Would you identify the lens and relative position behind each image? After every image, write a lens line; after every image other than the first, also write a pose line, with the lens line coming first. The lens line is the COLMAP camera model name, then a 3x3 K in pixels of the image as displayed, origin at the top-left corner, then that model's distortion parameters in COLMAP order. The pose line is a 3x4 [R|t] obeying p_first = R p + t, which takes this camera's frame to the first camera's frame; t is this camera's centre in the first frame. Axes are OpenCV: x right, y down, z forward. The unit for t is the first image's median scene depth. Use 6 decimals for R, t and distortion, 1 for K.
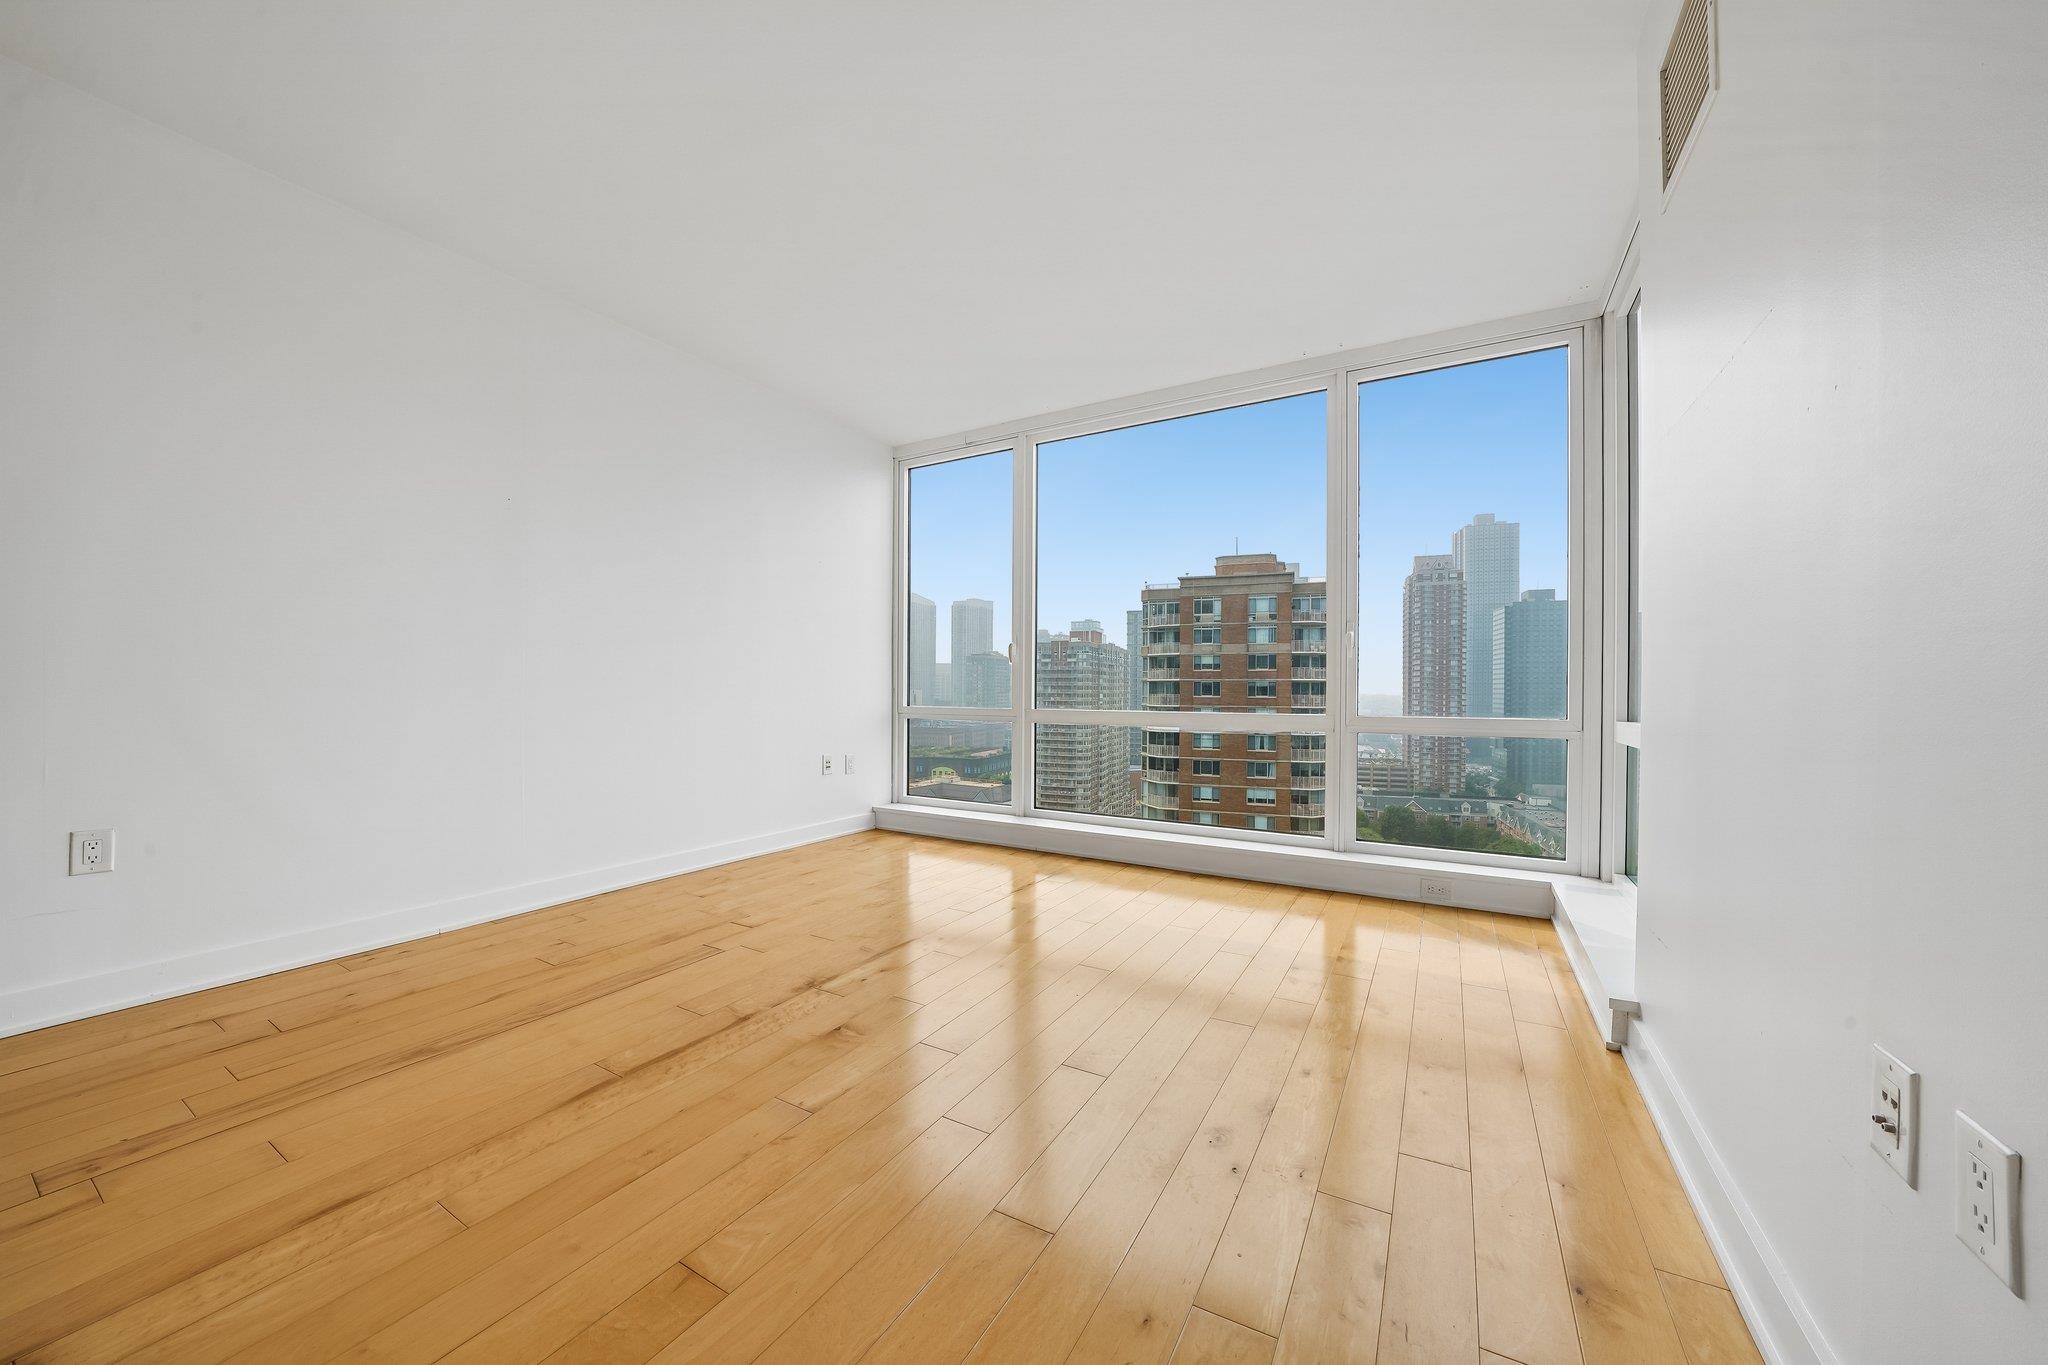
lens RADIAL K [[723.1, 0, 1032.9], [0, 723.1, 696.3], [0, 0, 1]] dist [-0.025149, 0.003466]
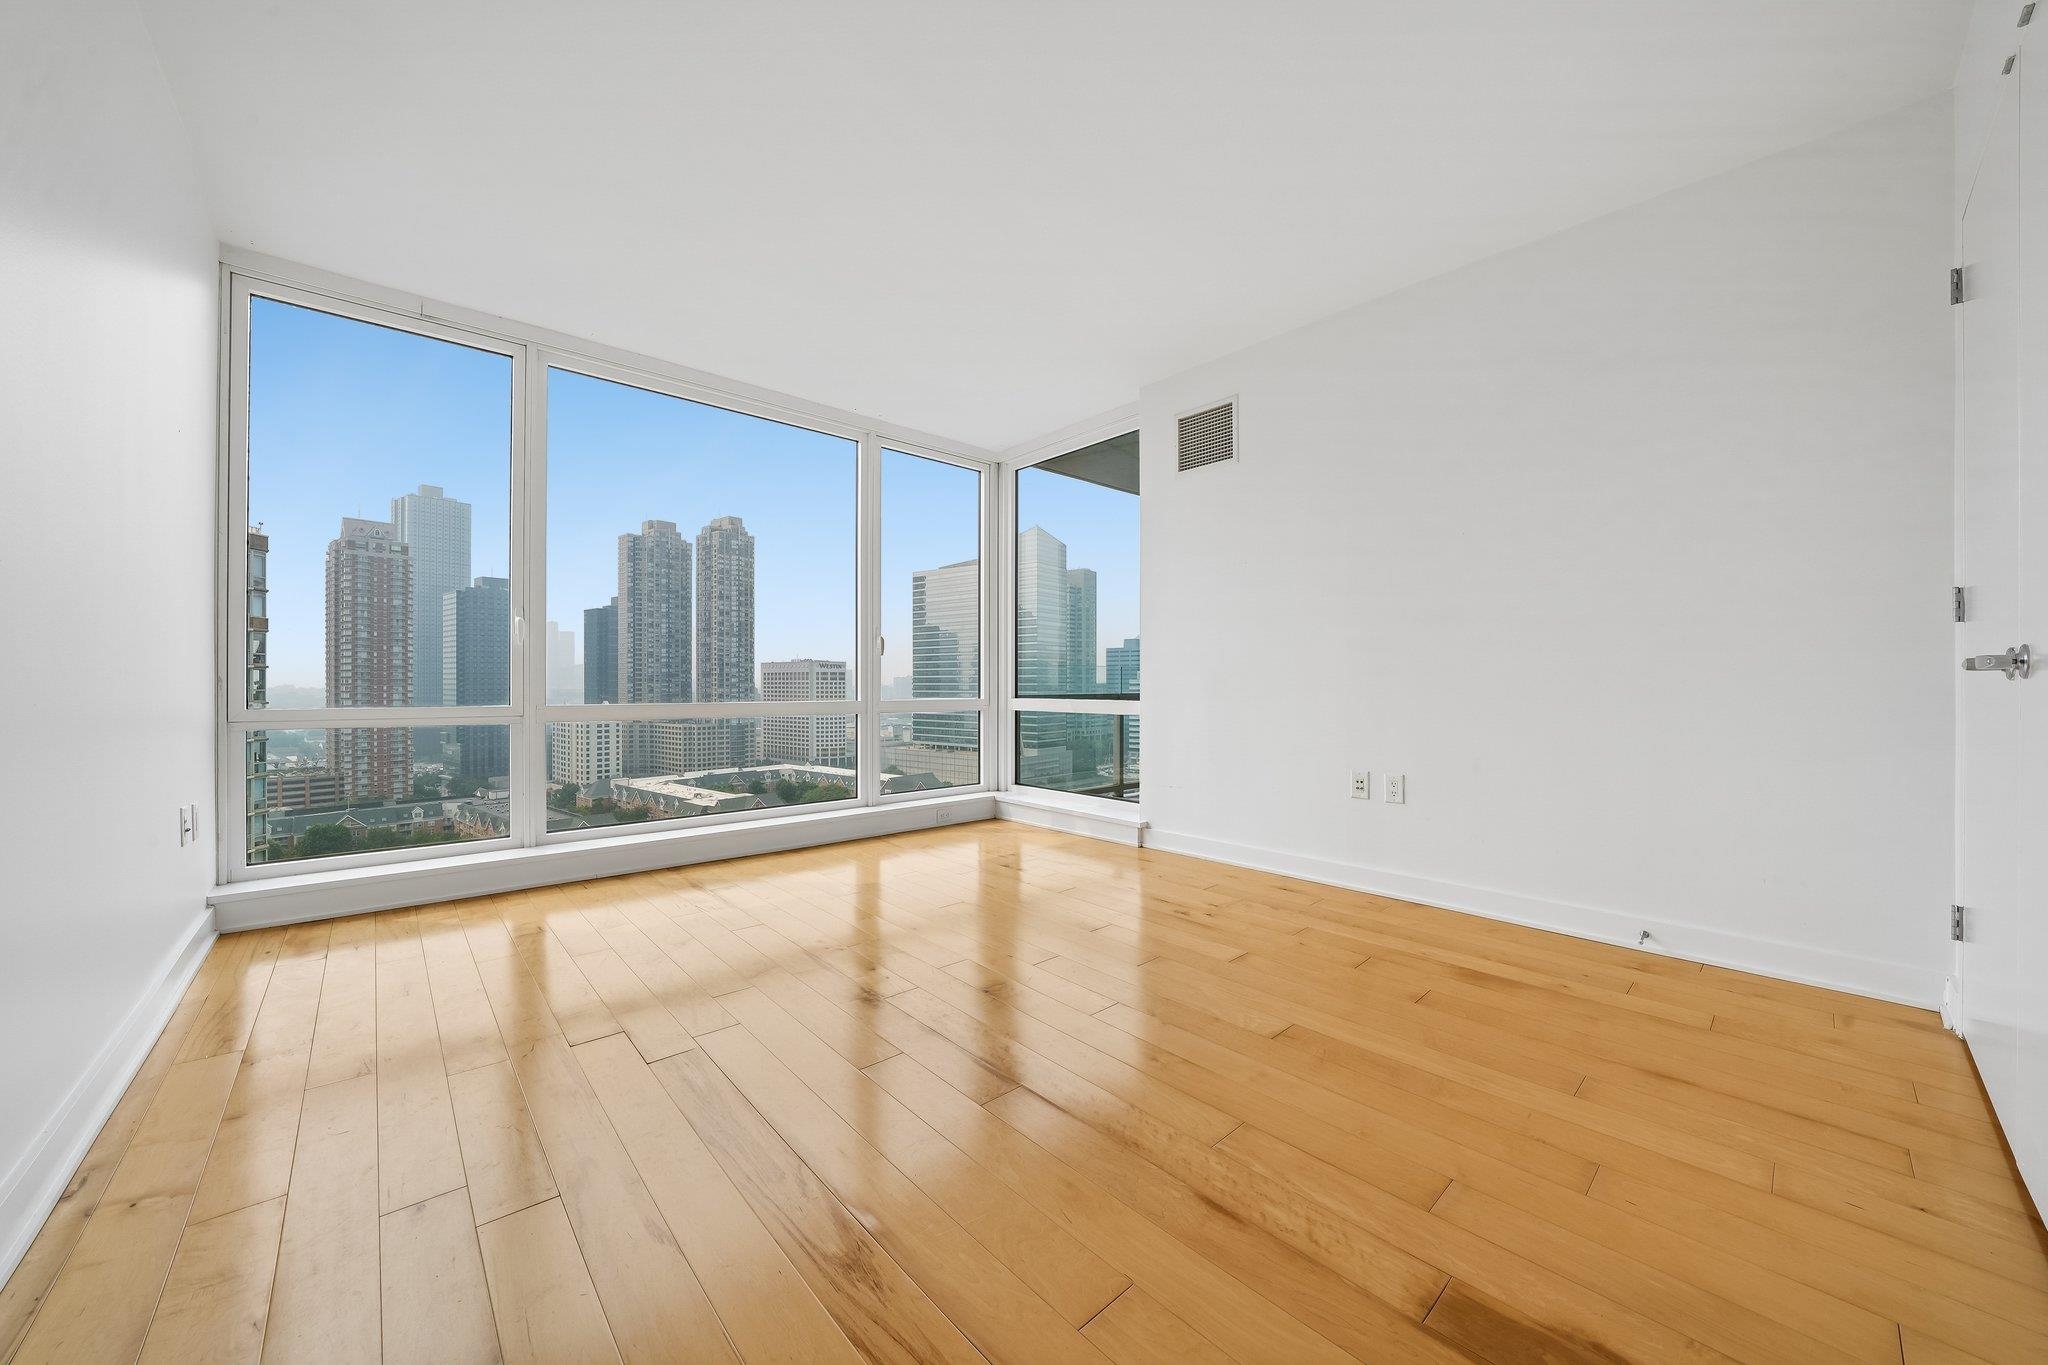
lens RADIAL K [[723.1, 0, 1035.8], [0, 723.1, 687.3], [0, 0, 1]] dist [-0.025149, 0.003466]
pose [[0.302430, -0.009100, 0.953128, -0.845870], [0.008146, 0.999943, 0.006962, -0.004122], [-0.953137, 0.005658, 0.302487, 0.391912]]
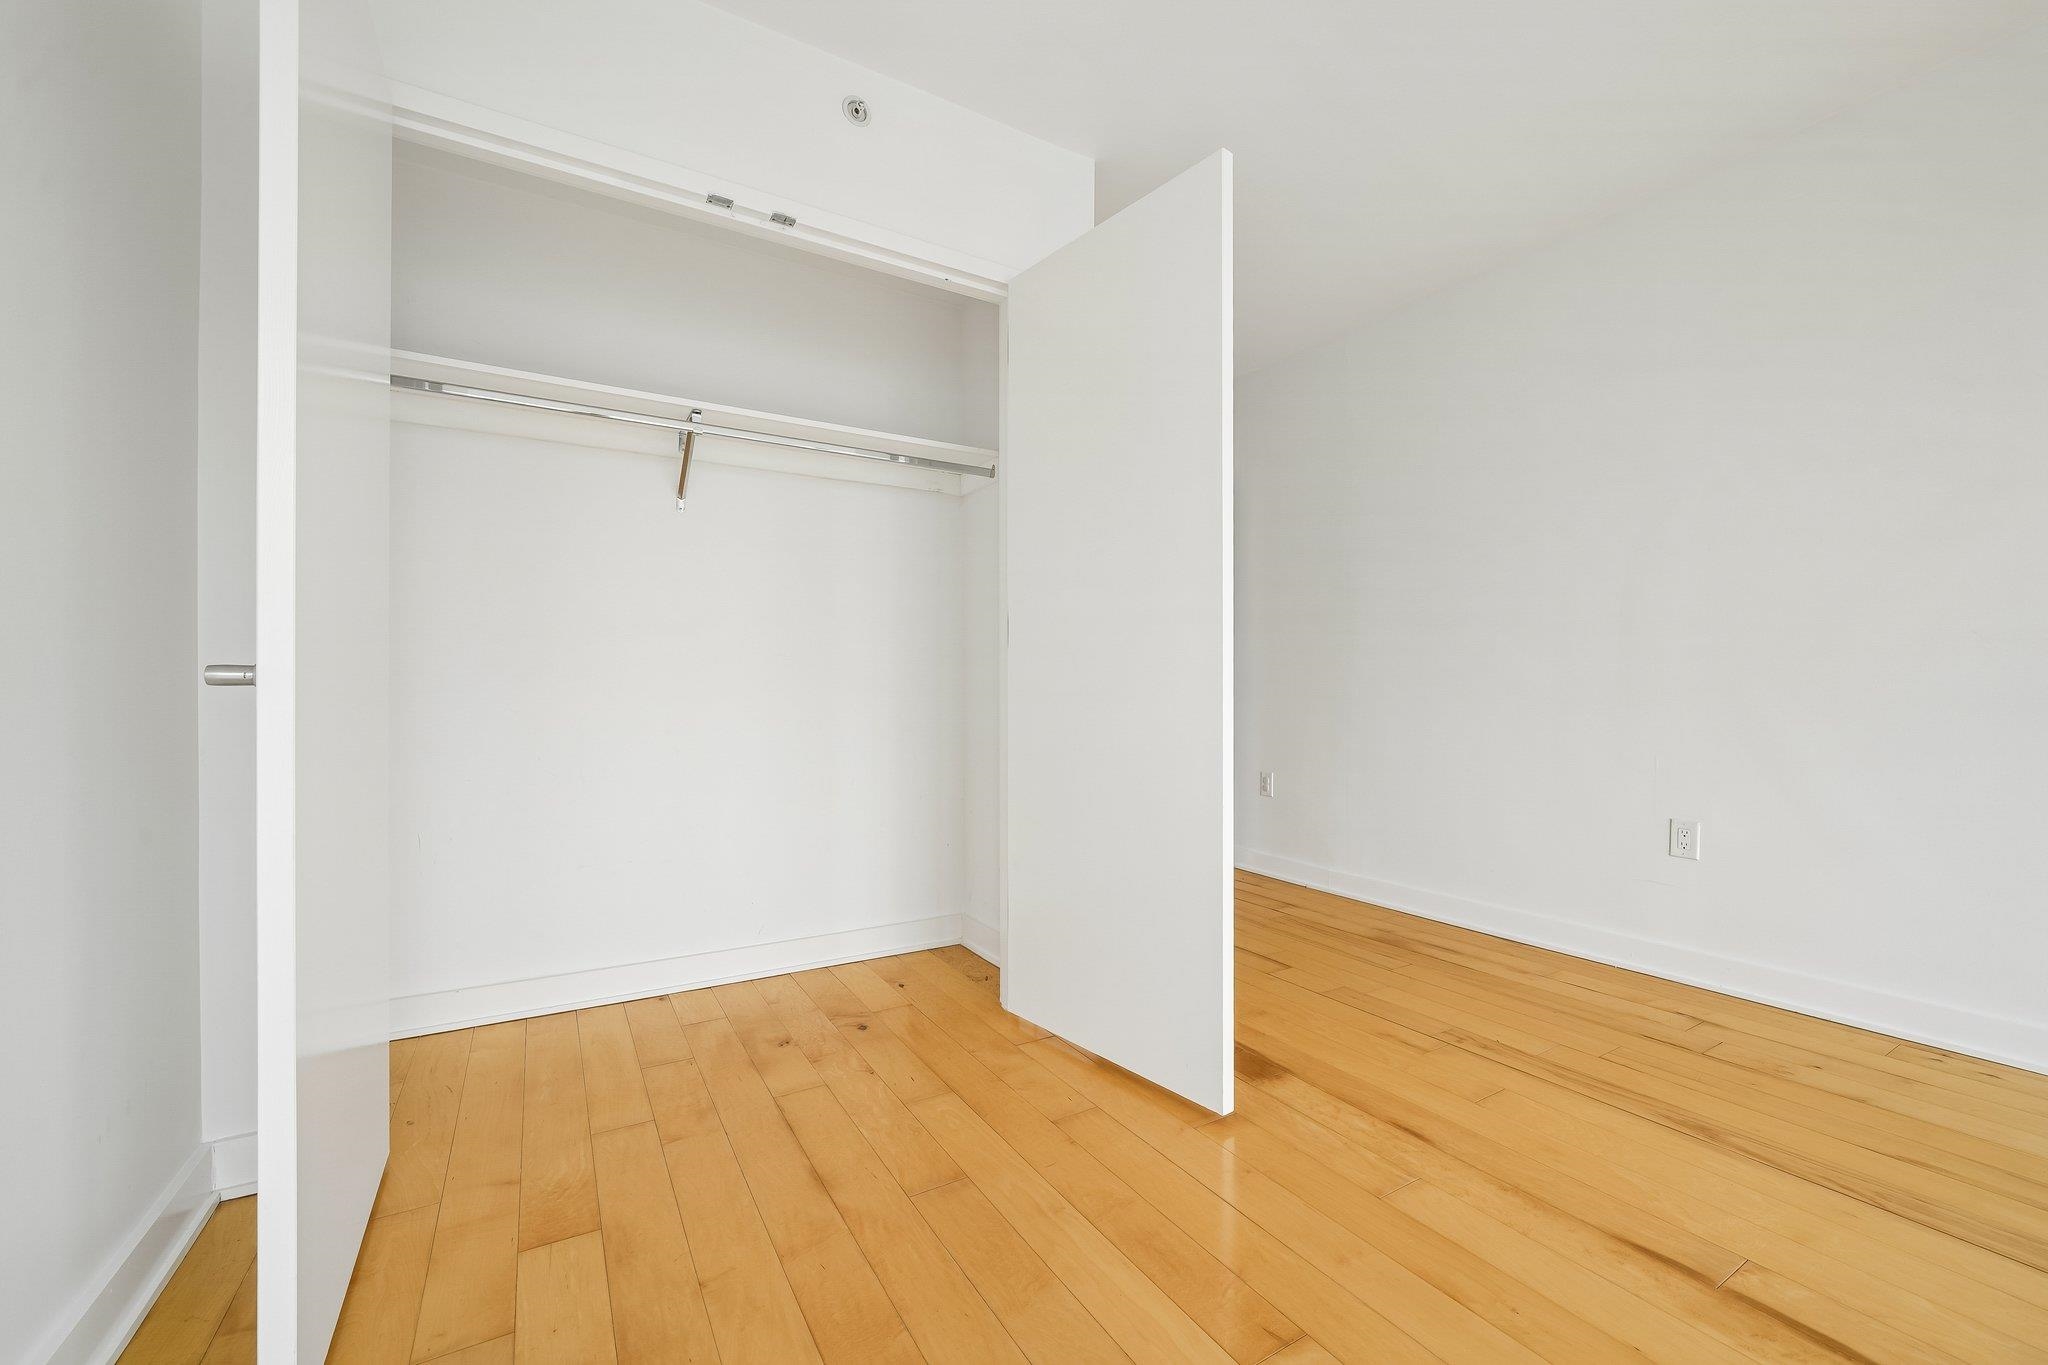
lens RADIAL K [[829.6, 0, 1028.1], [0, 829.6, 686.2], [0, 0, 1]] dist [-0.001544, 0.000698]
pose [[-0.482135, -0.008172, -0.876059, 0.231387], [-0.010103, 0.999942, -0.003767, -0.006507], [0.876039, 0.007034, -0.482190, 0.460787]]
